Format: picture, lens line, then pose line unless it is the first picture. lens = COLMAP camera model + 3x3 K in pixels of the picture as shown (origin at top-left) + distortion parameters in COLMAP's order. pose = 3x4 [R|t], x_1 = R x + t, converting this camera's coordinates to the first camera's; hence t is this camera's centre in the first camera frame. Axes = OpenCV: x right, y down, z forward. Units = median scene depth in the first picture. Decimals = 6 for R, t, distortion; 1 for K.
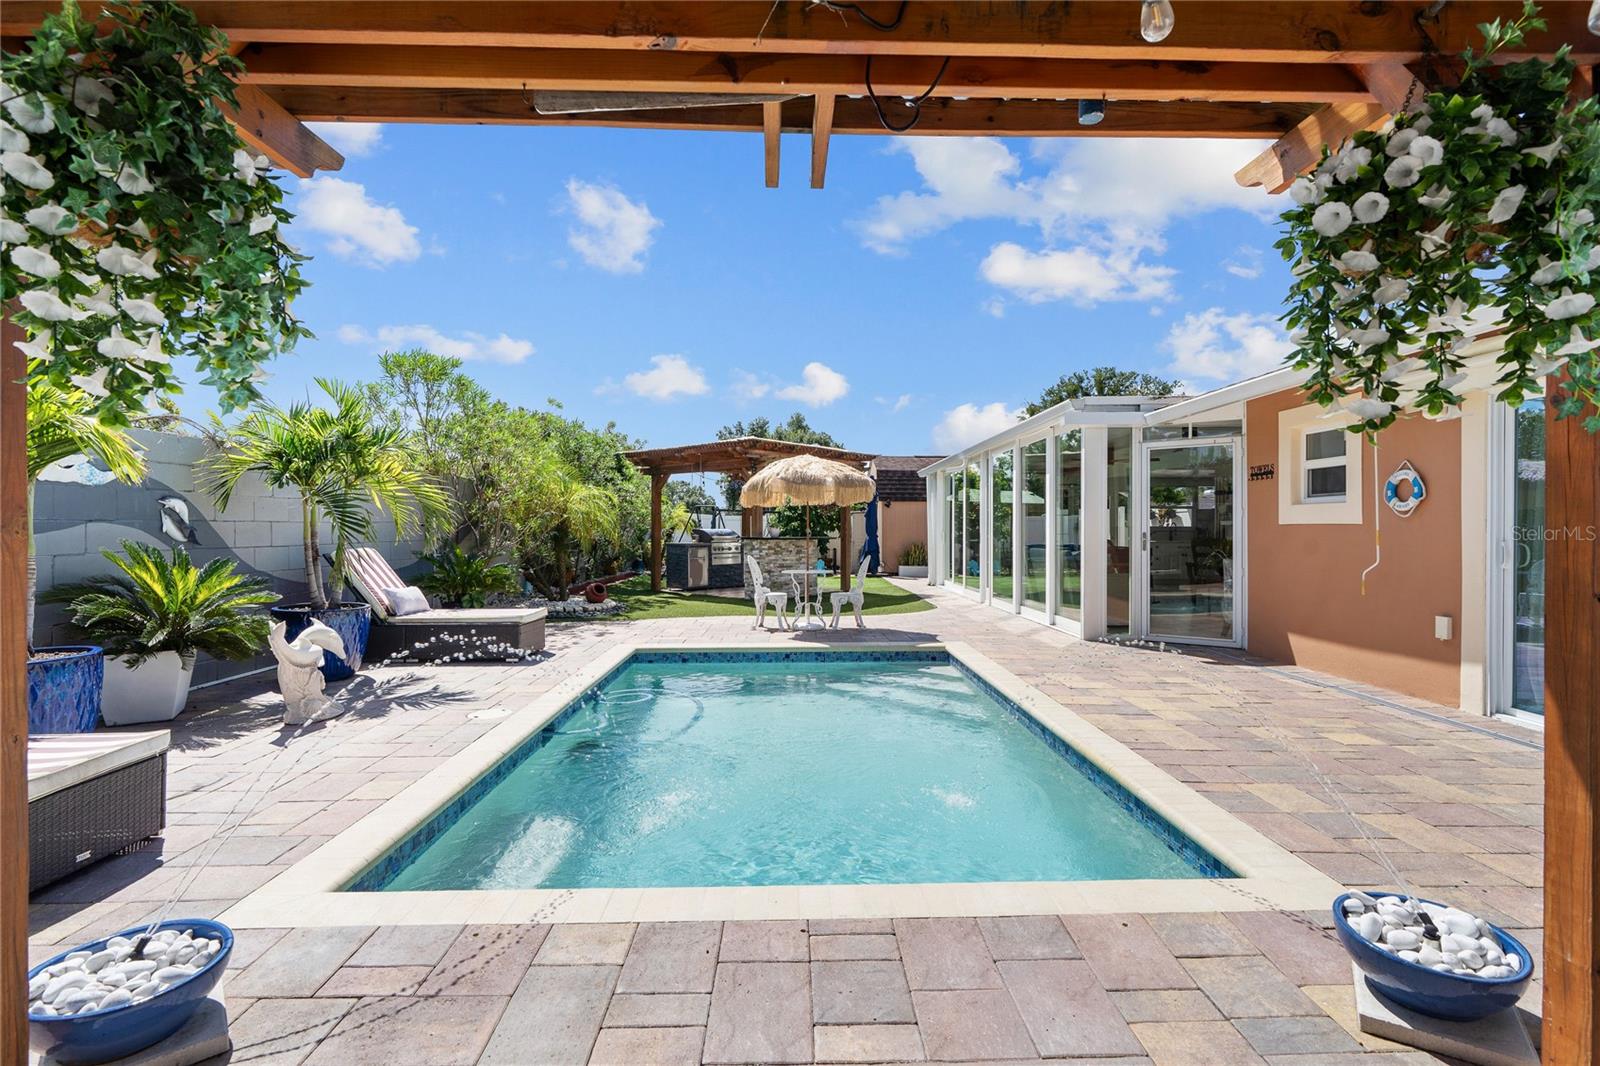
lens RADIAL K [[748.6, 0, 801.2], [0, 748.6, 527.2], [0, 0, 1]] dist [-0.002965, -0.000532]
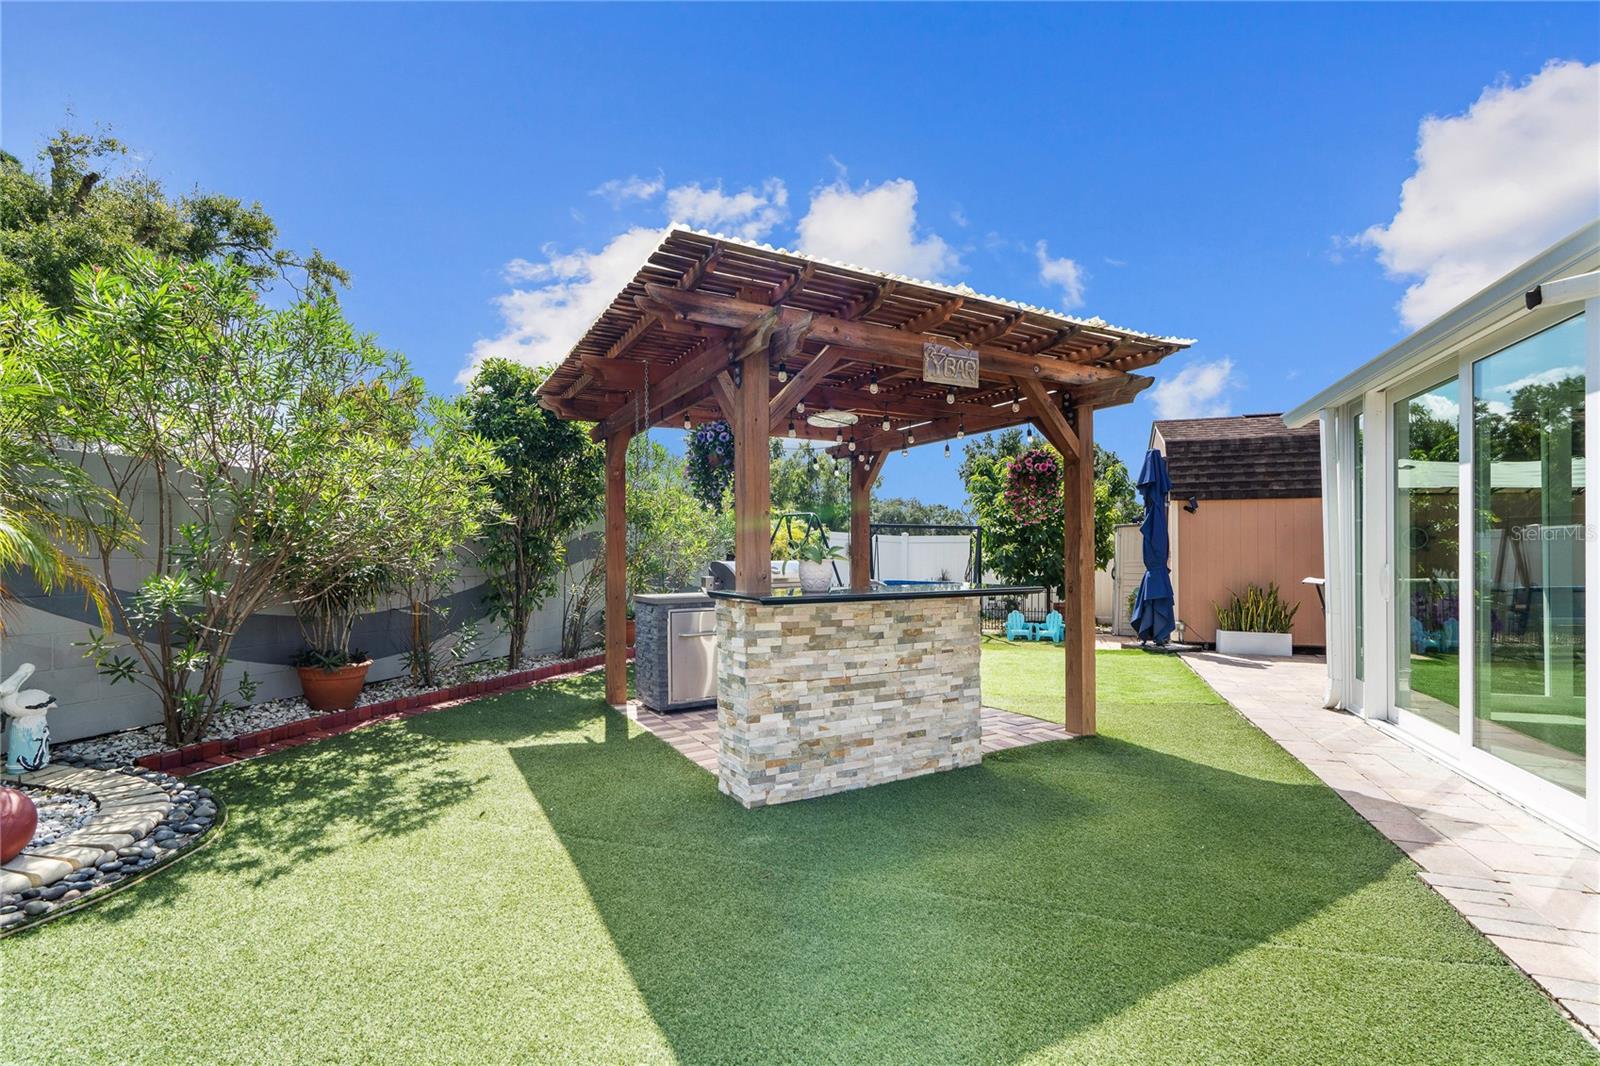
lens RADIAL K [[726.9, 0, 804.3], [0, 726.9, 554.7], [0, 0, 1]] dist [-0.002273, -0.000191]
pose [[0.938742, -0.006289, -0.344563, 0.064542], [0.007968, 0.999962, 0.003455, -0.003224], [0.344529, -0.005988, 0.938757, 0.731329]]
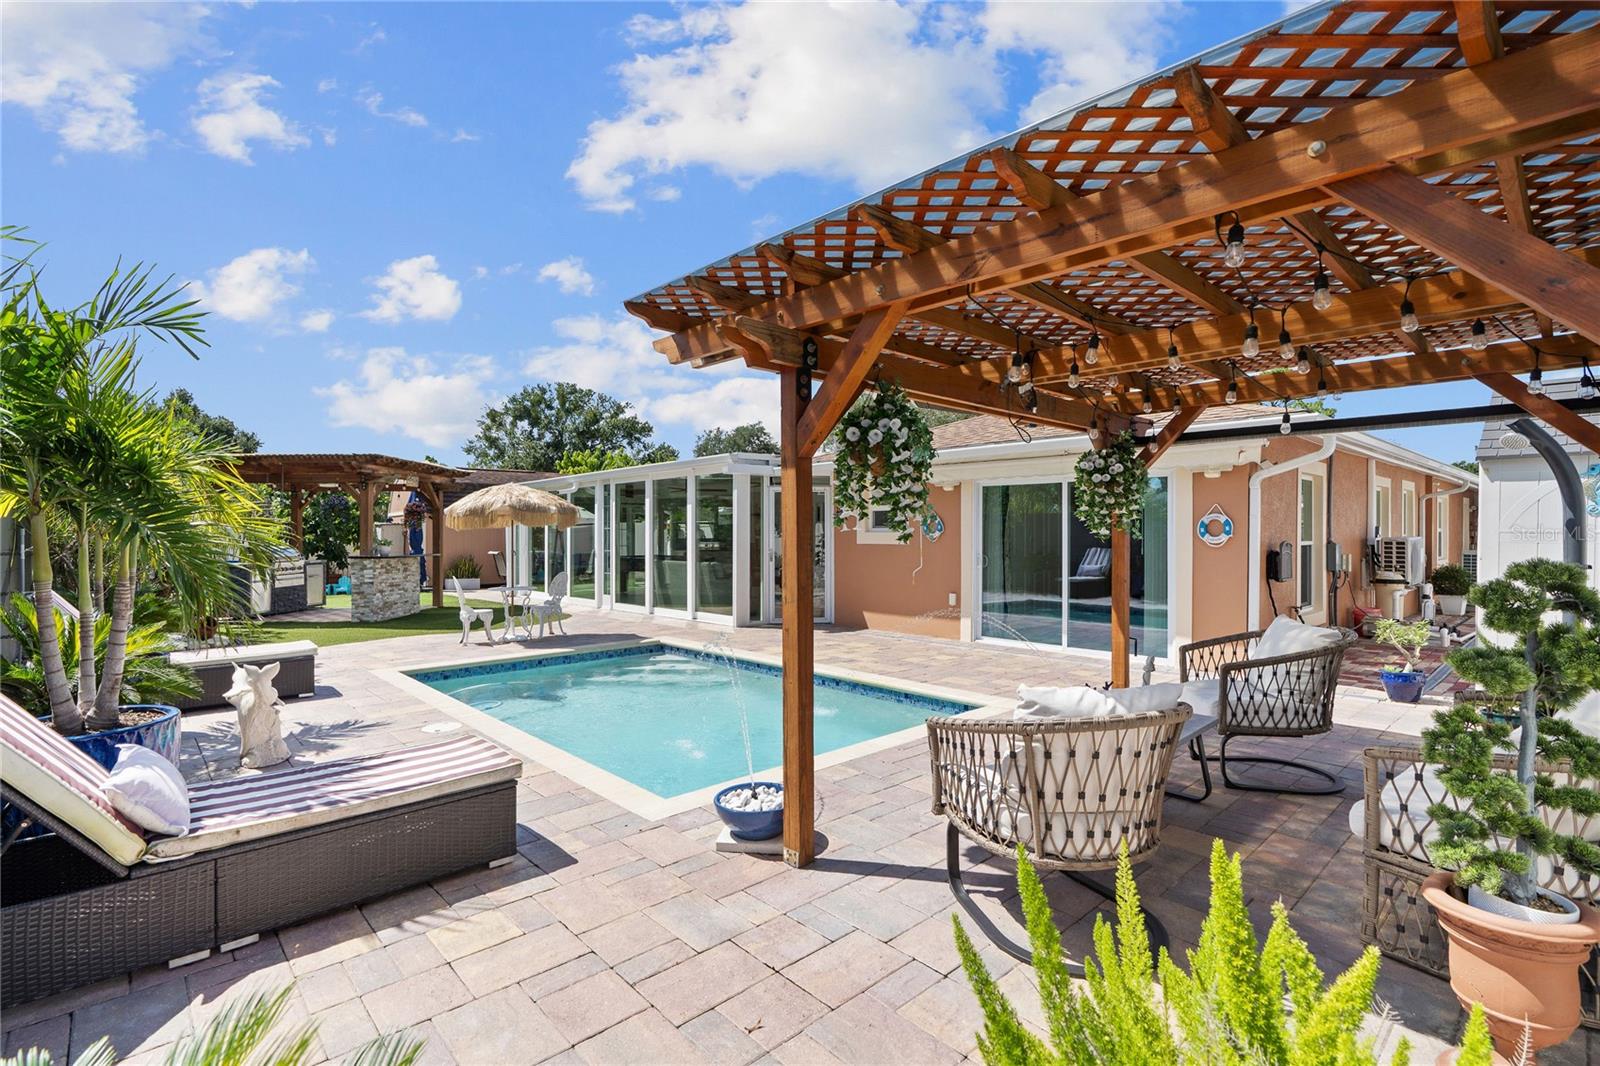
lens RADIAL K [[755.7, 0, 800.0], [0, 755.7, 533.0], [0, 0, 1]] dist [-0.001877, -0.000248]
pose [[0.752265, -0.002290, 0.658857, -0.277531], [0.002113, 0.999997, 0.001063, -0.015533], [-0.658857, 0.000593, 0.752268, -0.080032]]
